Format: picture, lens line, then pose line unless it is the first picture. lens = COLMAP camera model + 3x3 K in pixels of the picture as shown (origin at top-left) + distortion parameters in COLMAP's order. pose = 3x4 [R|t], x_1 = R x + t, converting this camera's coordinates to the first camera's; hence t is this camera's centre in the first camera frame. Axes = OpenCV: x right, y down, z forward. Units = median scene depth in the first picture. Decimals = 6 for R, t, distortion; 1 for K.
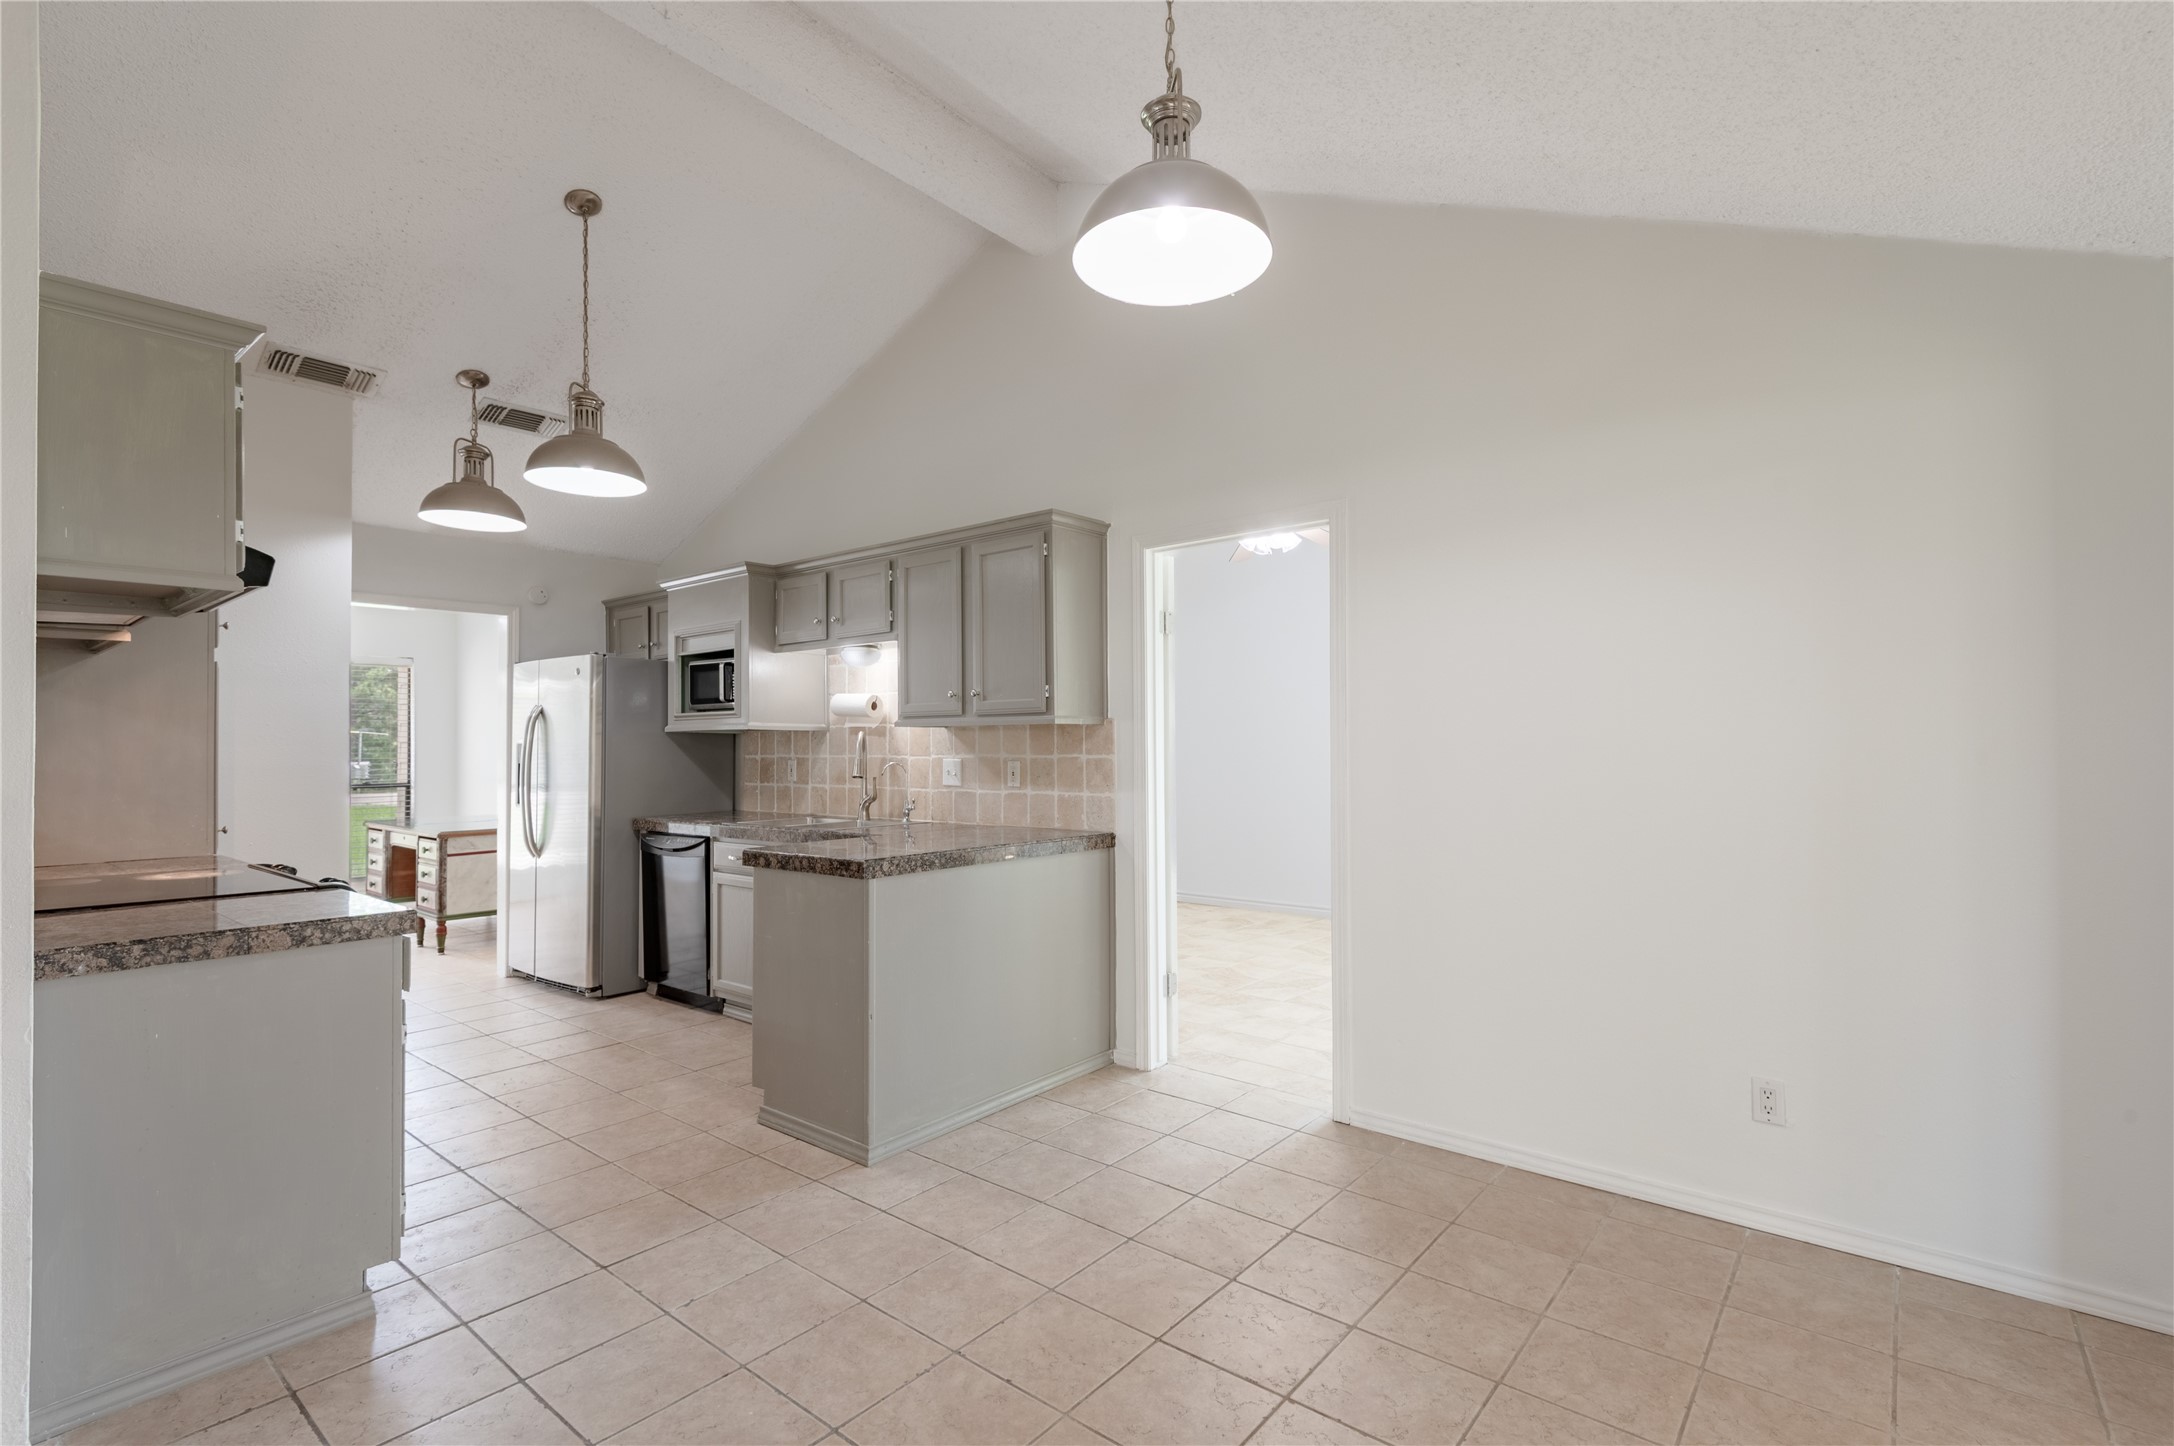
lens RADIAL K [[992.4, 0, 1092.2], [0, 992.4, 729.3], [0, 0, 1]] dist [0.037287, -0.019228]
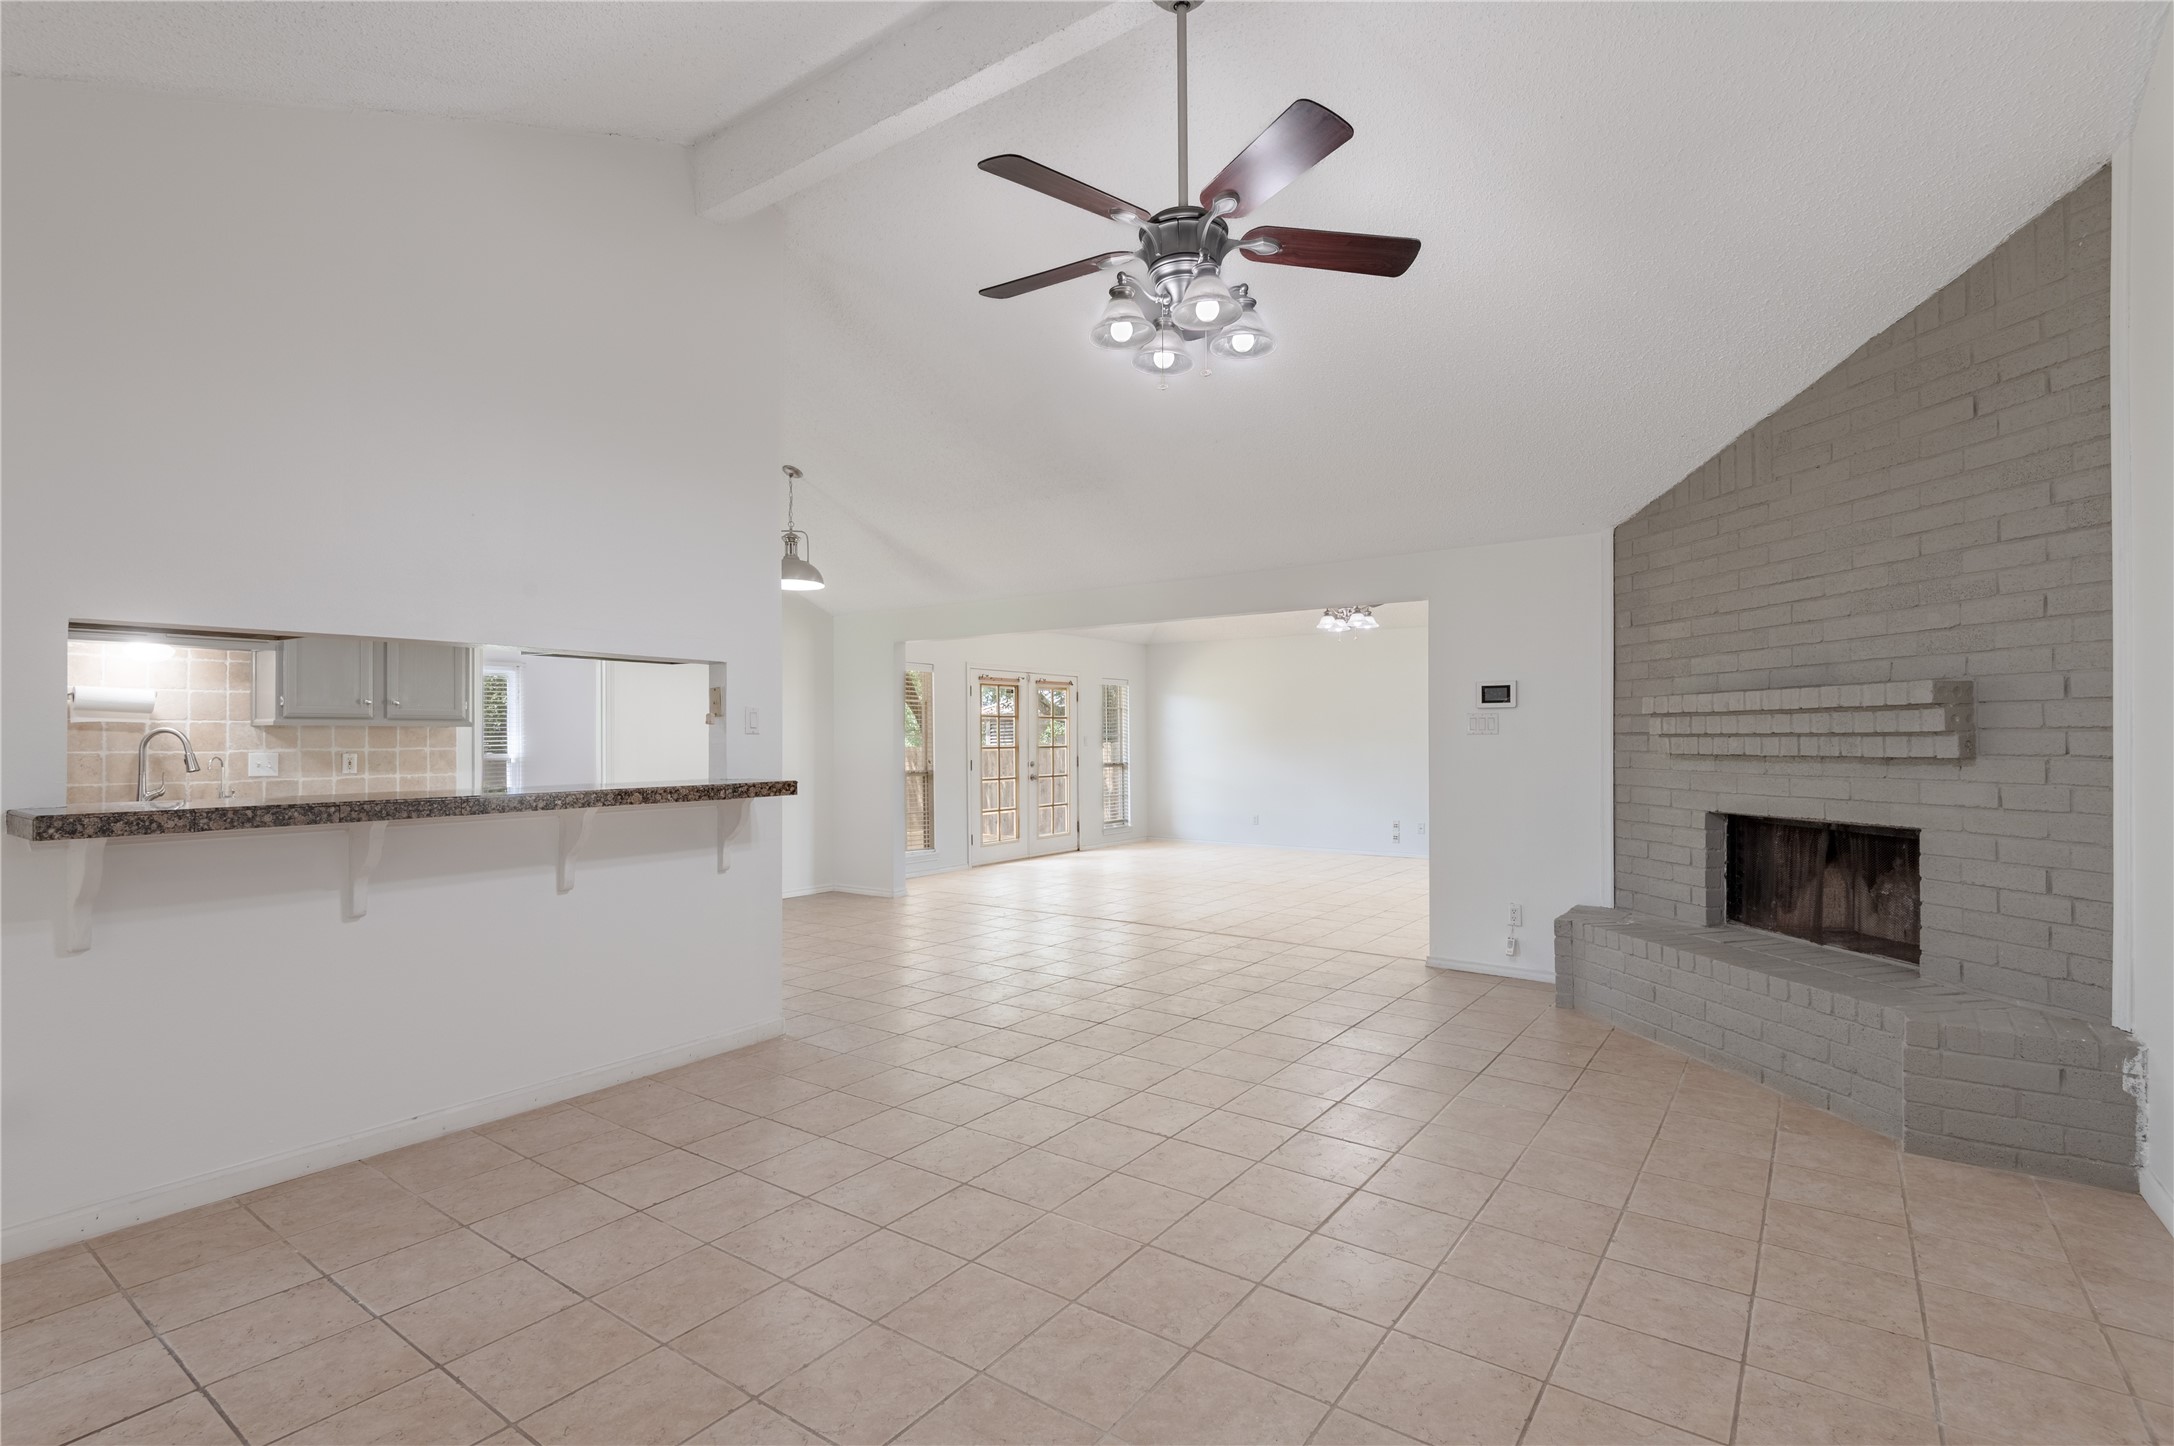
lens RADIAL K [[1008.6, 0, 1081.3], [0, 1008.6, 731.3], [0, 0, 1]] dist [0.039242, -0.021196]
pose [[-0.060647, 0.015172, 0.998044, -1.308896], [-0.009576, 0.999830, -0.015781, 0.013453], [-0.998113, -0.010515, -0.060492, 0.119284]]
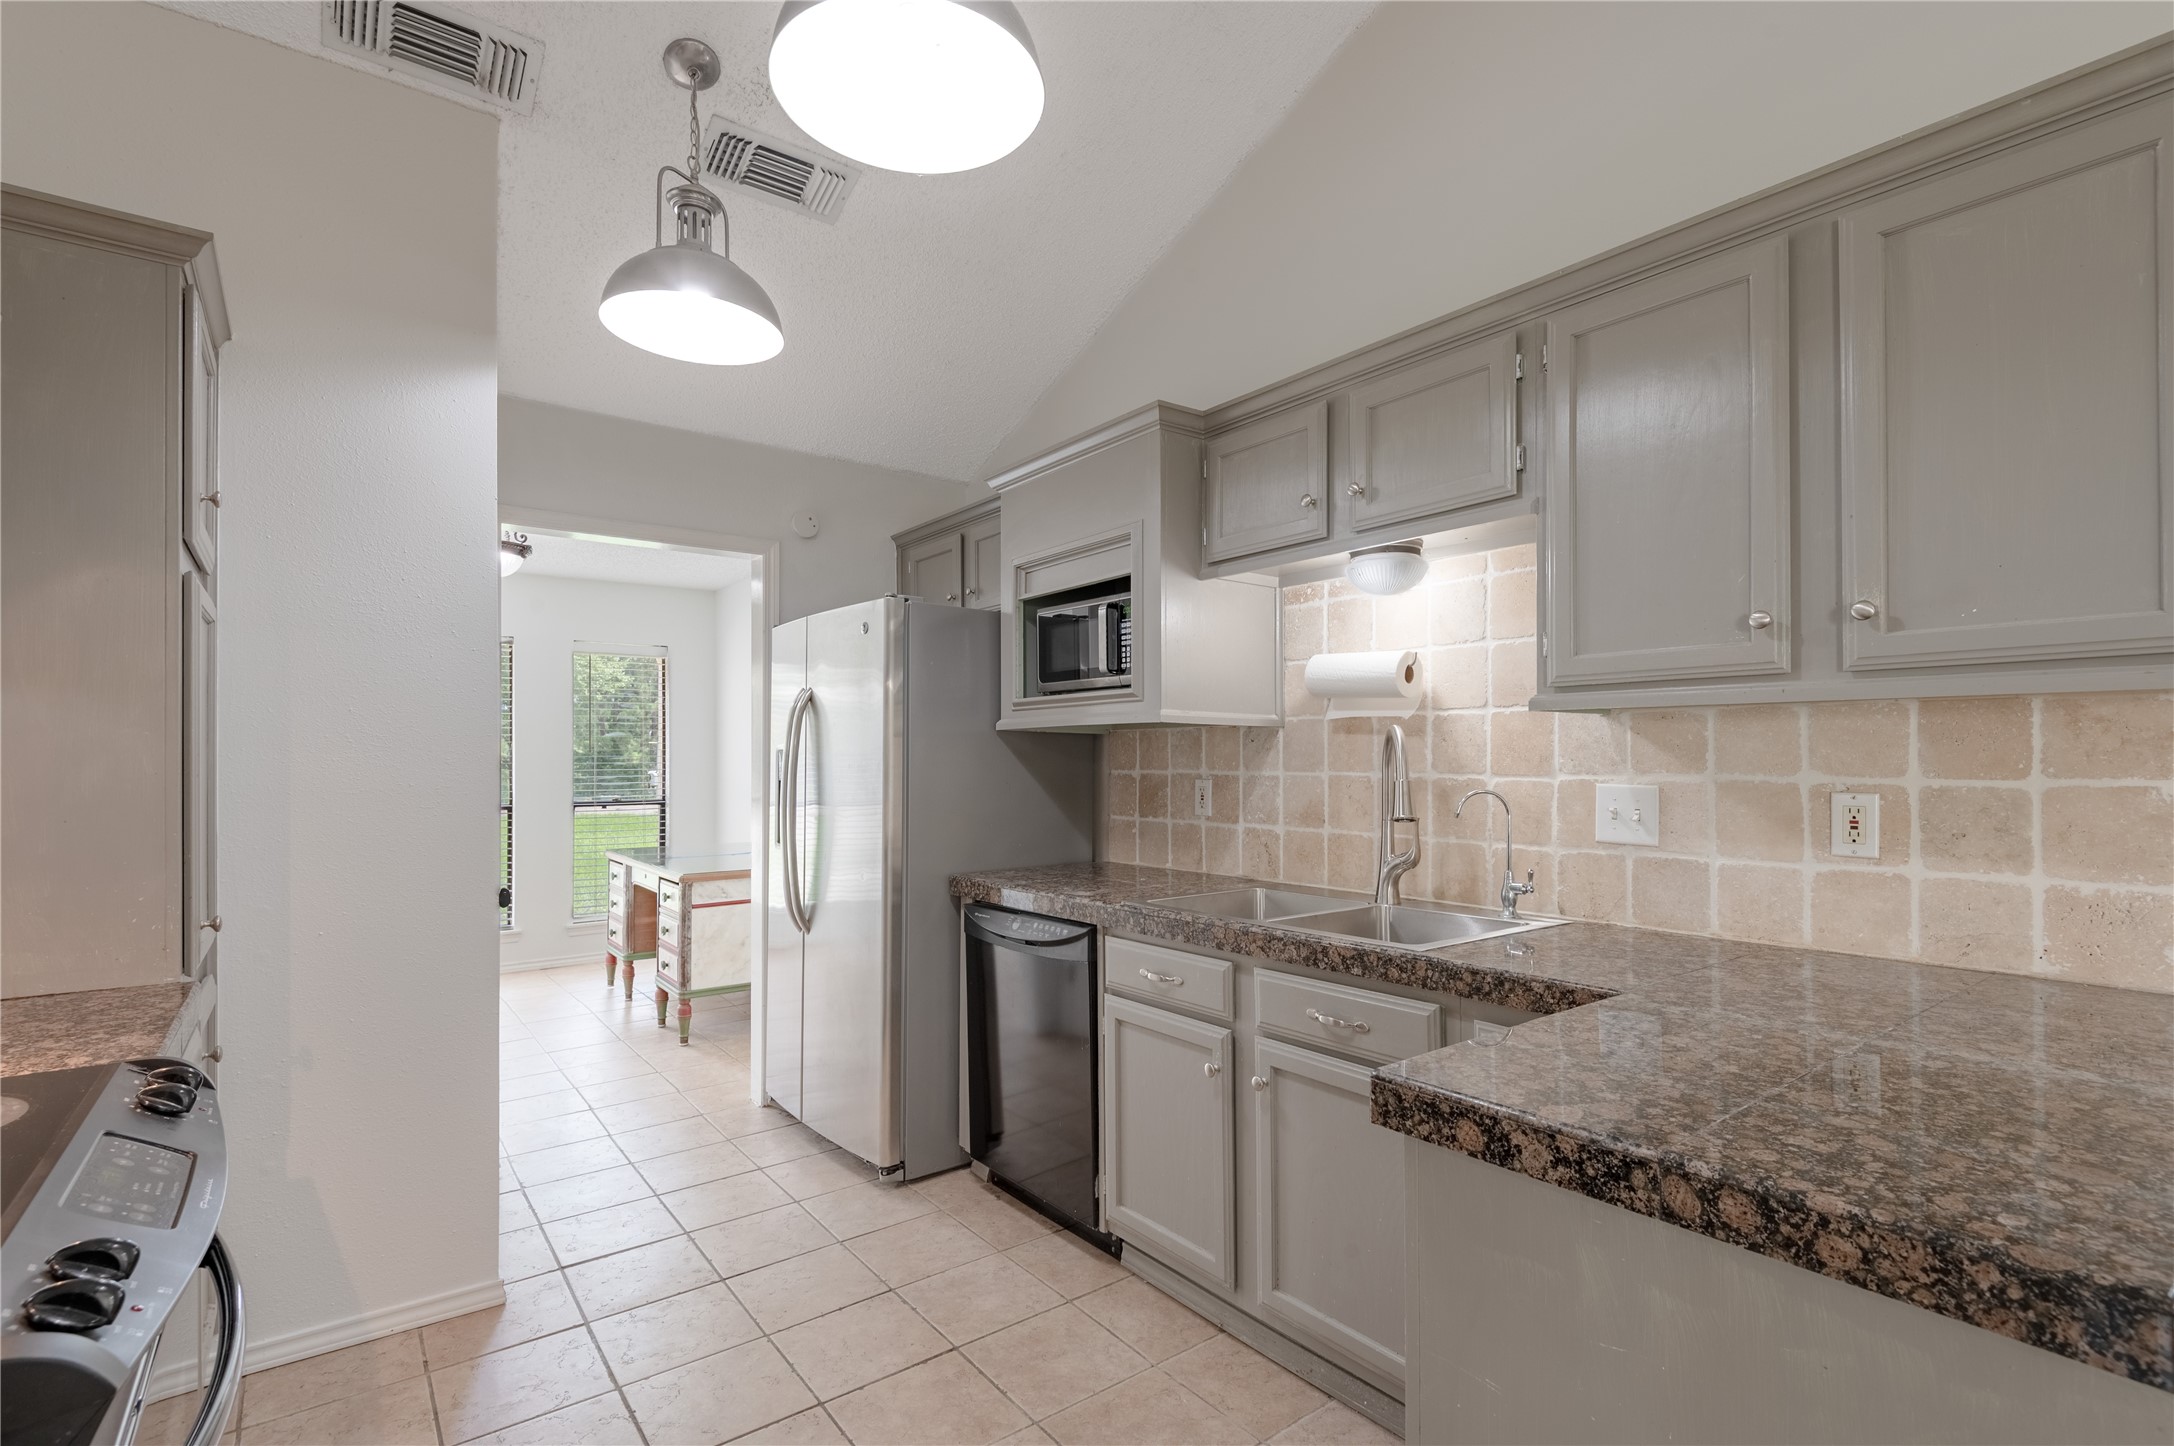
lens RADIAL K [[993.3, 0, 1094.7], [0, 993.3, 751.5], [0, 0, 1]] dist [0.038805, -0.030380]
pose [[0.974136, 0.003690, -0.225930, -0.258254], [-0.001395, 0.999946, 0.010318, 0.010051], [0.225956, -0.009736, 0.974089, 0.475284]]
